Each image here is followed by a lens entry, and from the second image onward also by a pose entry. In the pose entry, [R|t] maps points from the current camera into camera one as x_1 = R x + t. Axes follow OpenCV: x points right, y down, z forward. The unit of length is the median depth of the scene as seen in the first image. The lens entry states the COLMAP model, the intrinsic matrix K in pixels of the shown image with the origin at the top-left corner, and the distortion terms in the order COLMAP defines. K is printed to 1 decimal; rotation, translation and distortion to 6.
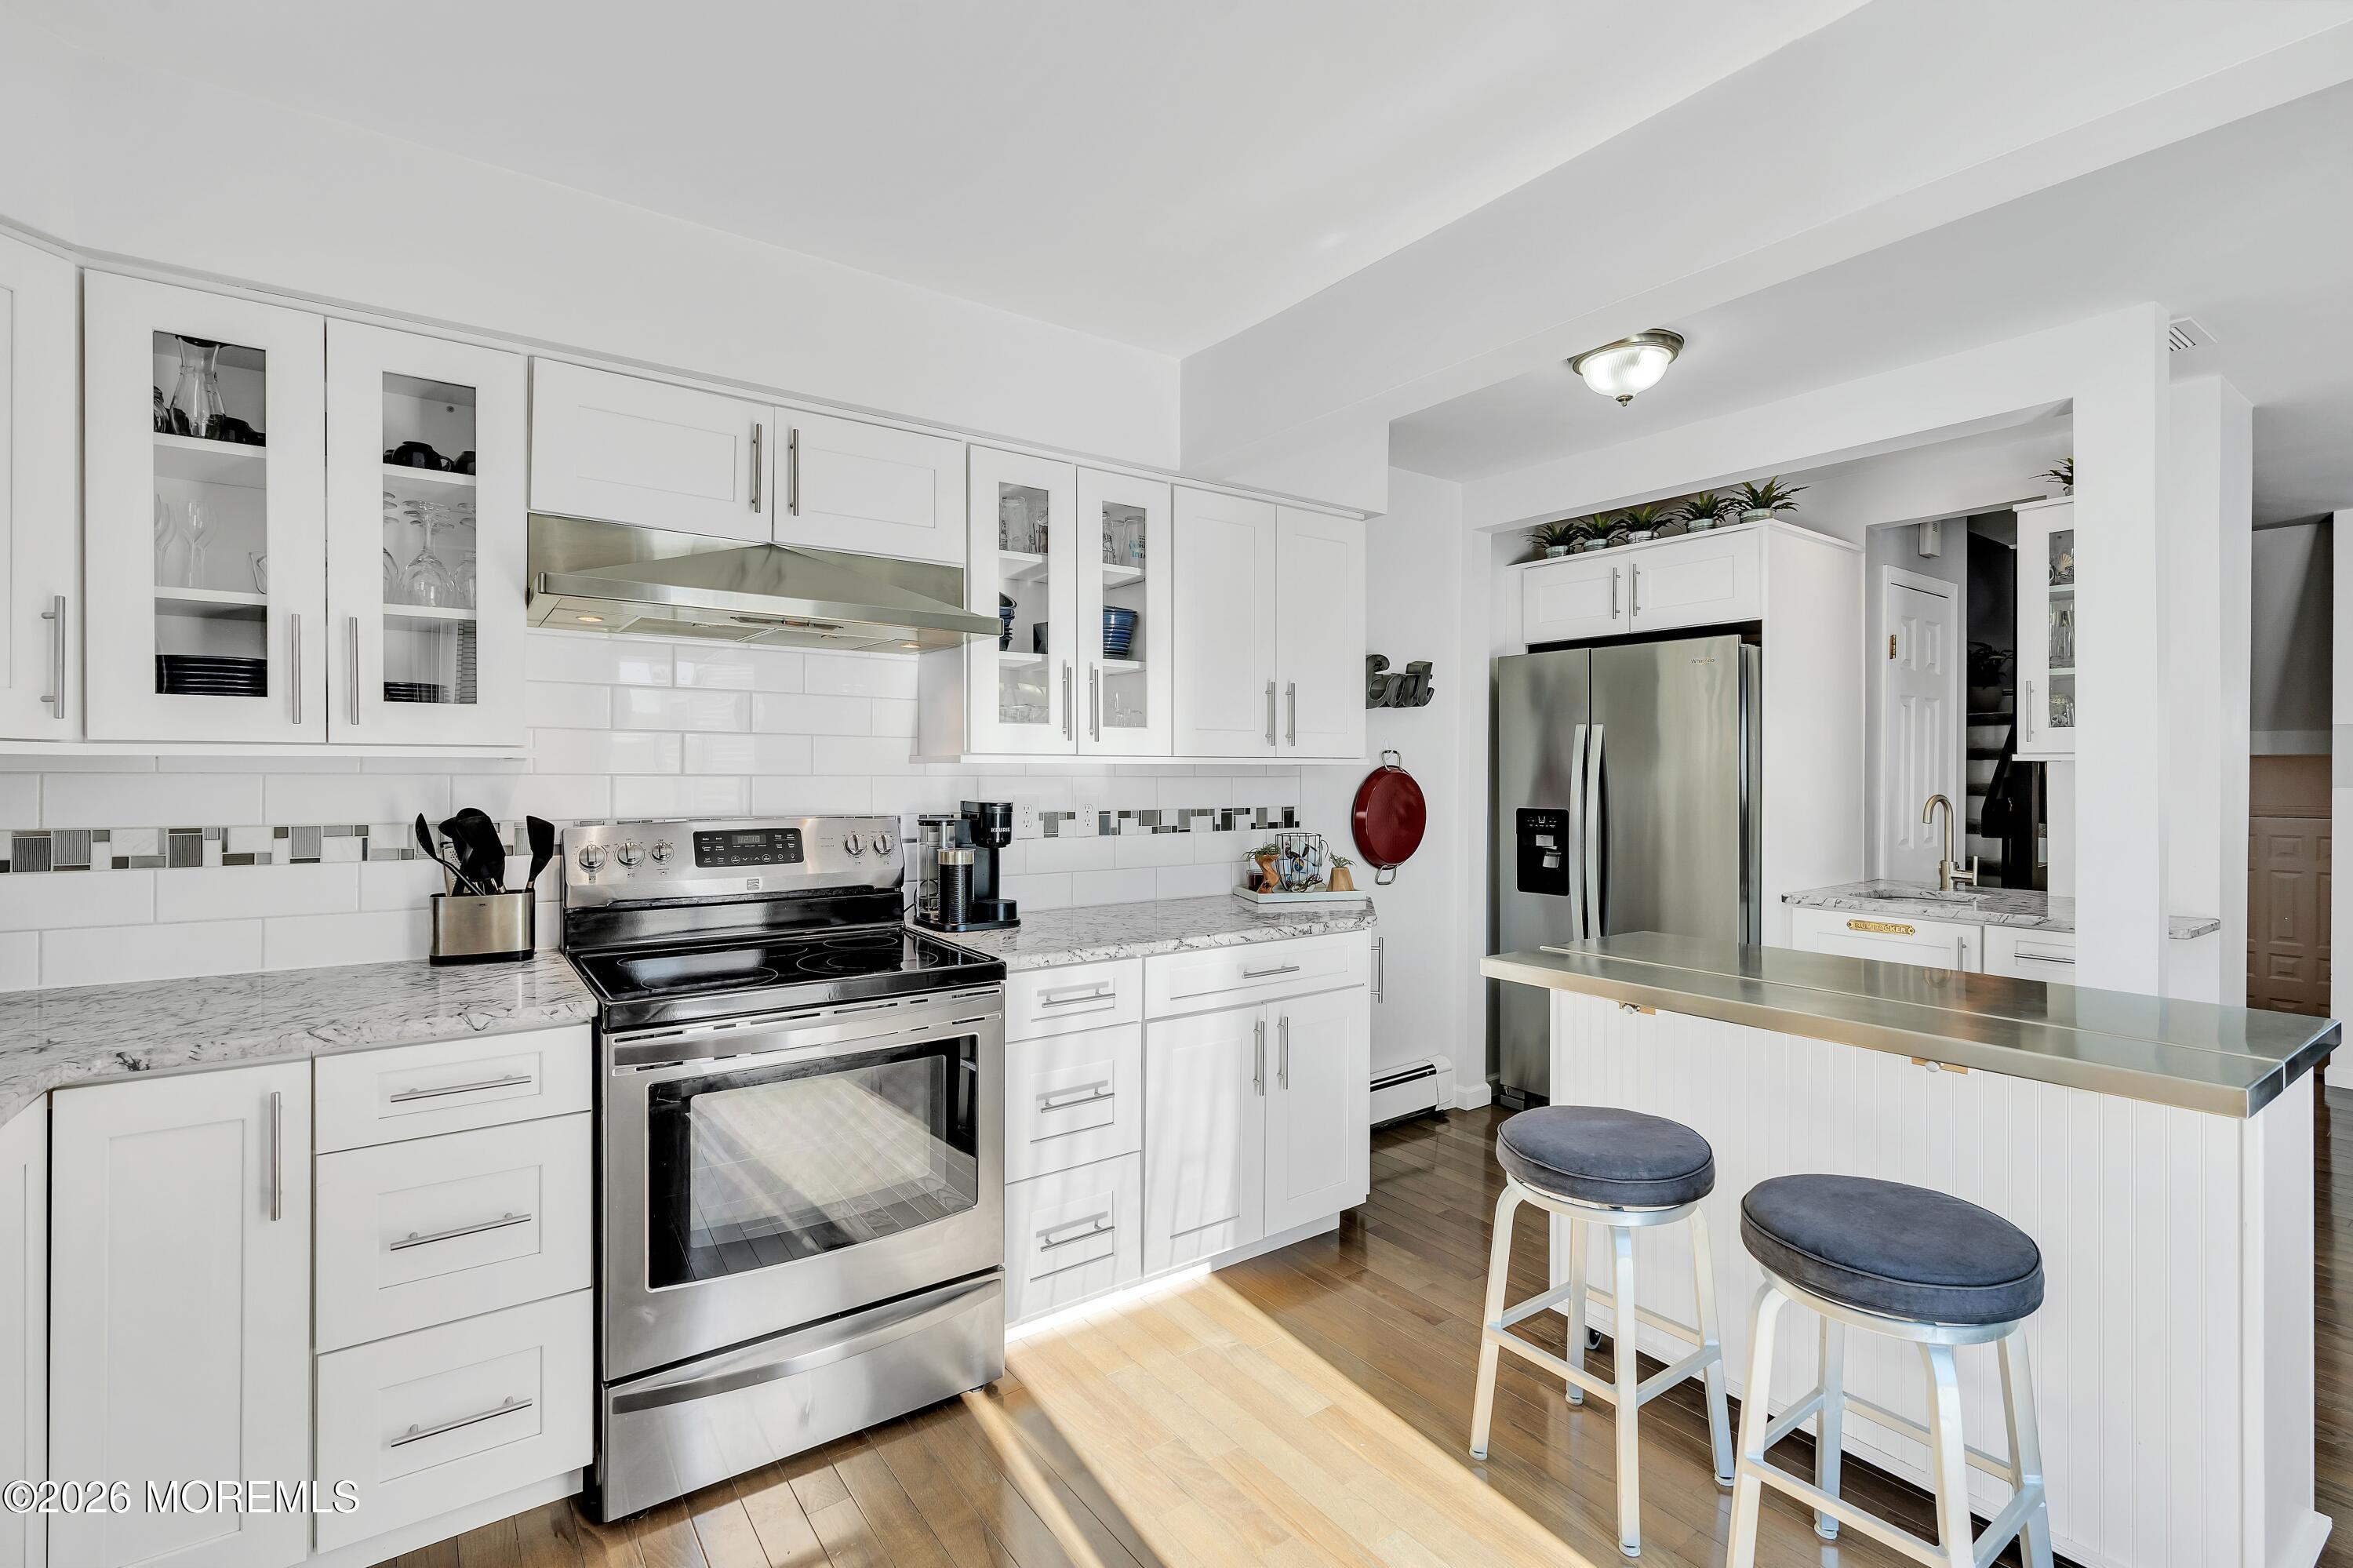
lens RADIAL K [[1053.8, 0, 1171.7], [0, 1053.8, 776.1], [0, 0, 1]] dist [-0.006985, 0.000638]
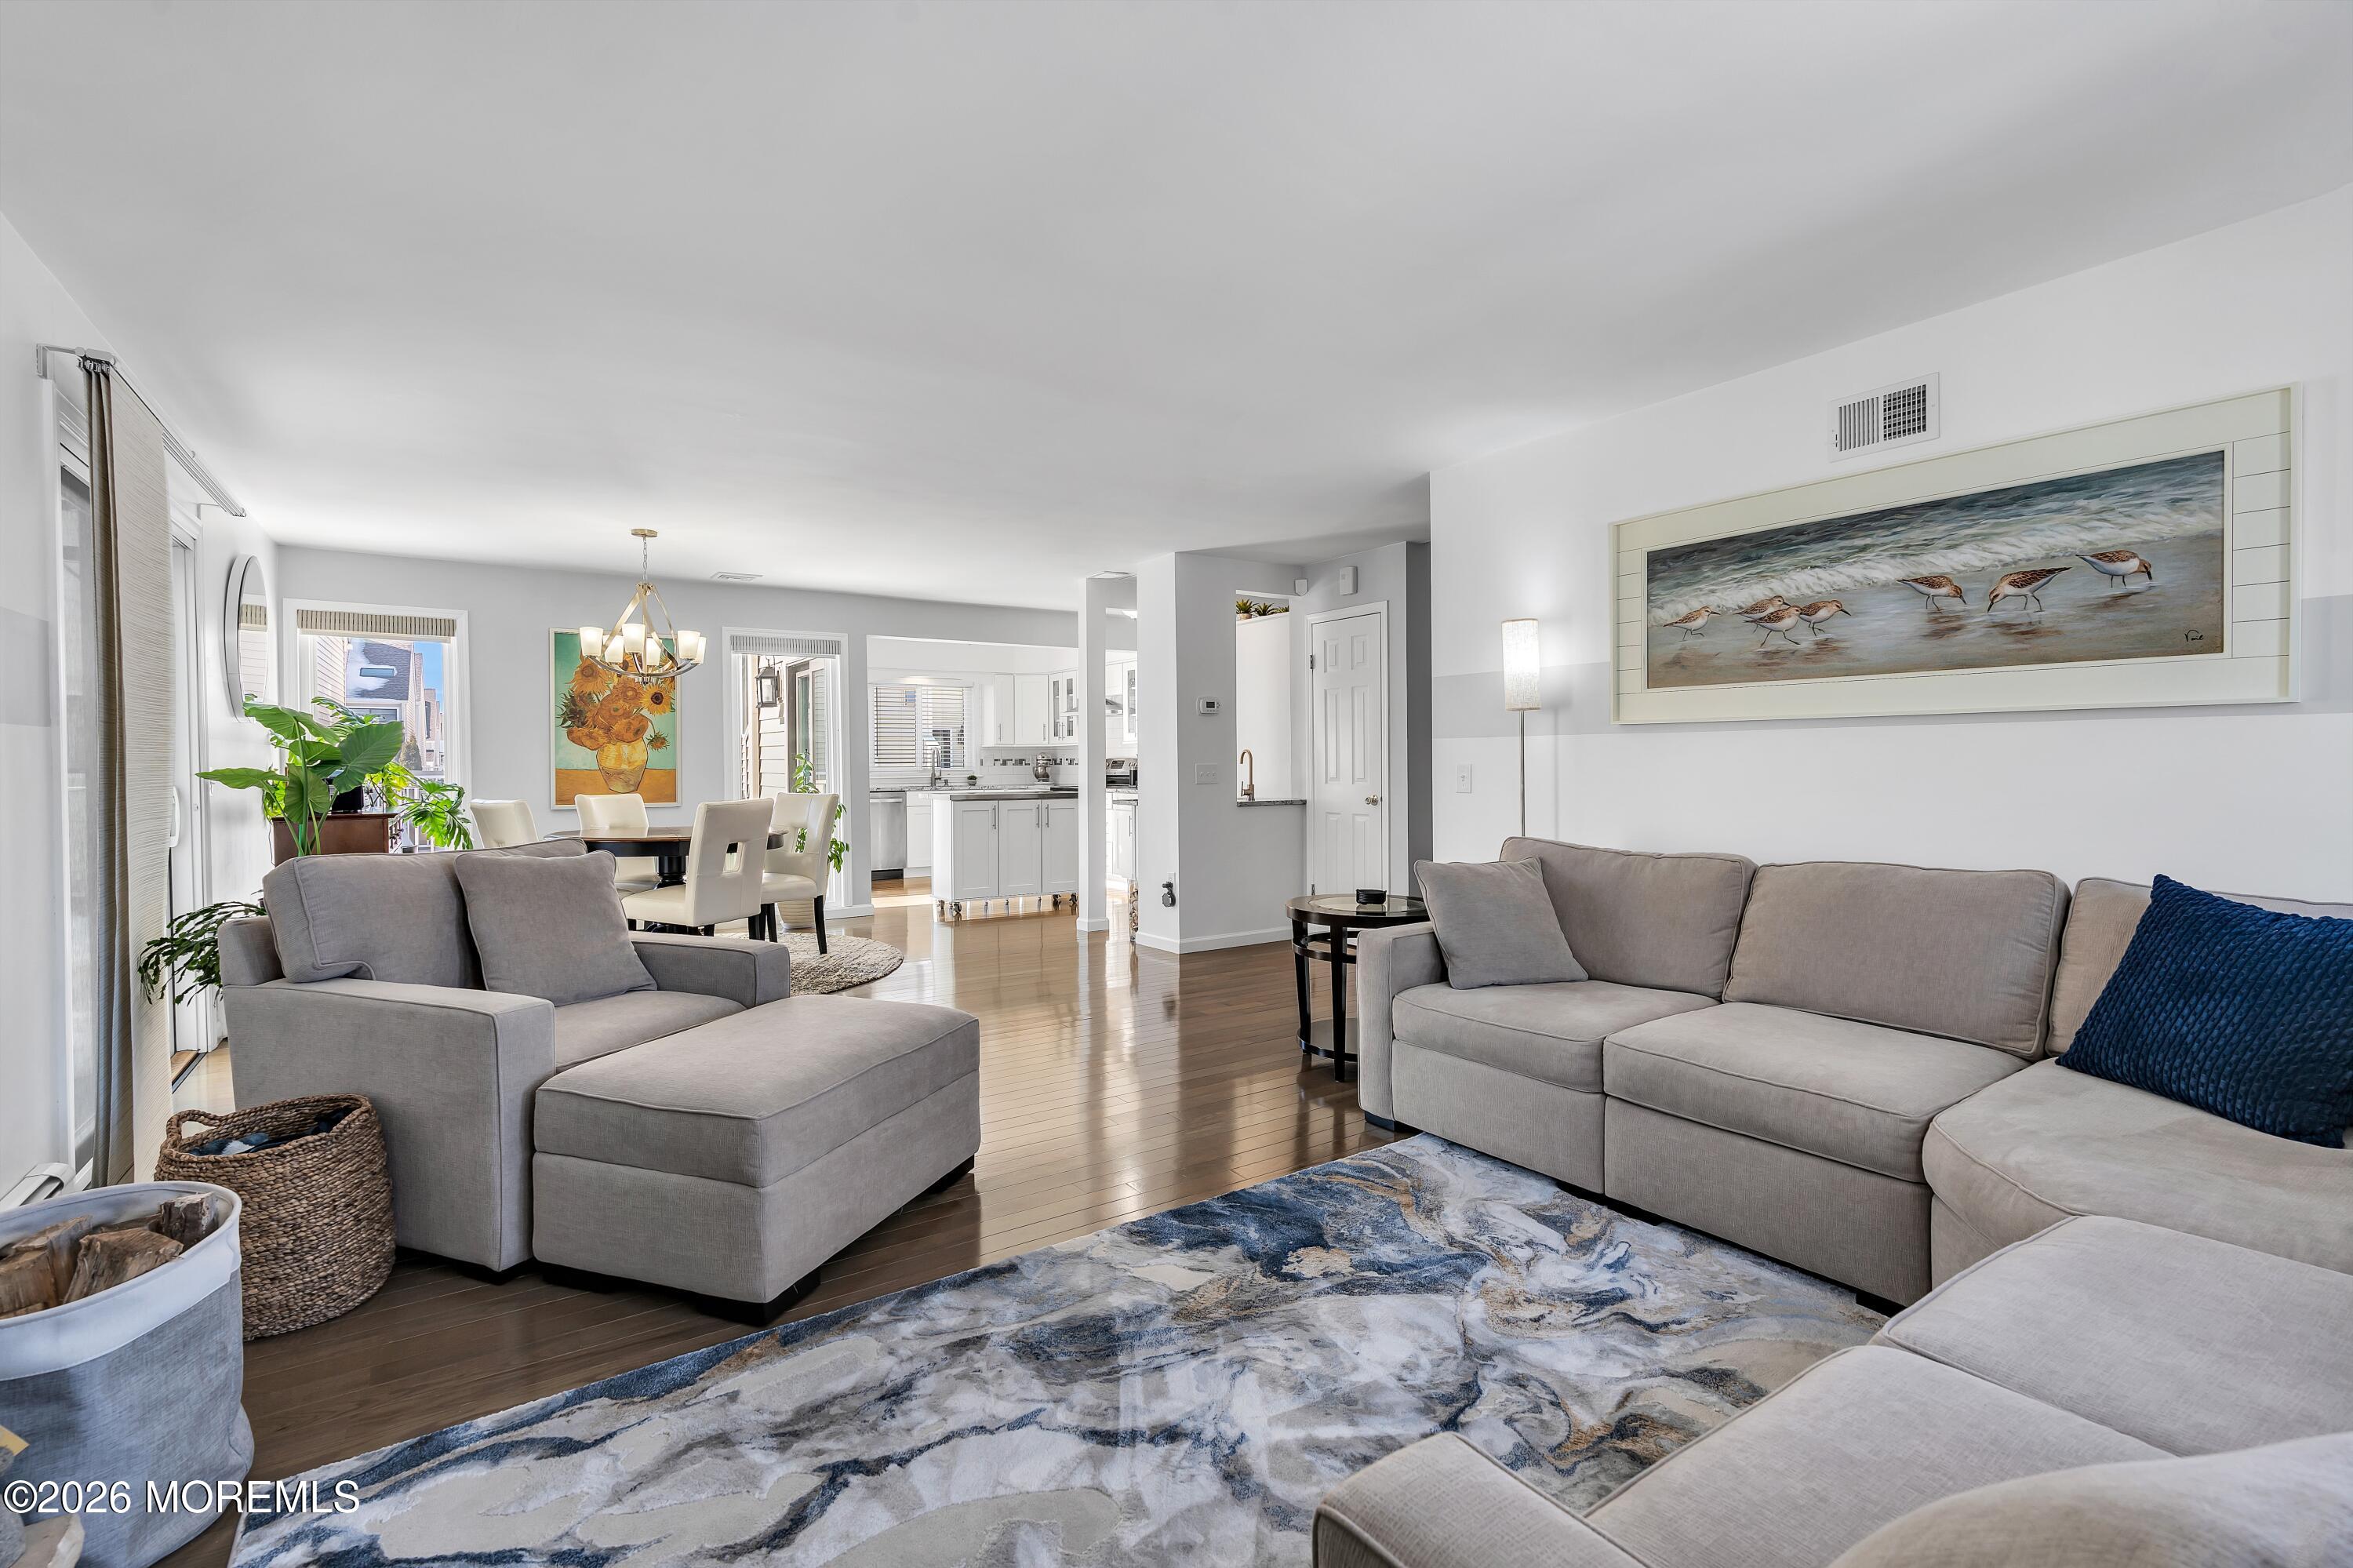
lens RADIAL K [[1050.8, 0, 1172.0], [0, 1050.8, 774.1], [0, 0, 1]] dist [-0.006410, 0.001190]
pose [[-0.034634, 0.009952, -0.999351, 3.829066], [0.003337, 0.999946, 0.009842, 0.063931], [0.999394, -0.002994, -0.034666, 1.348603]]
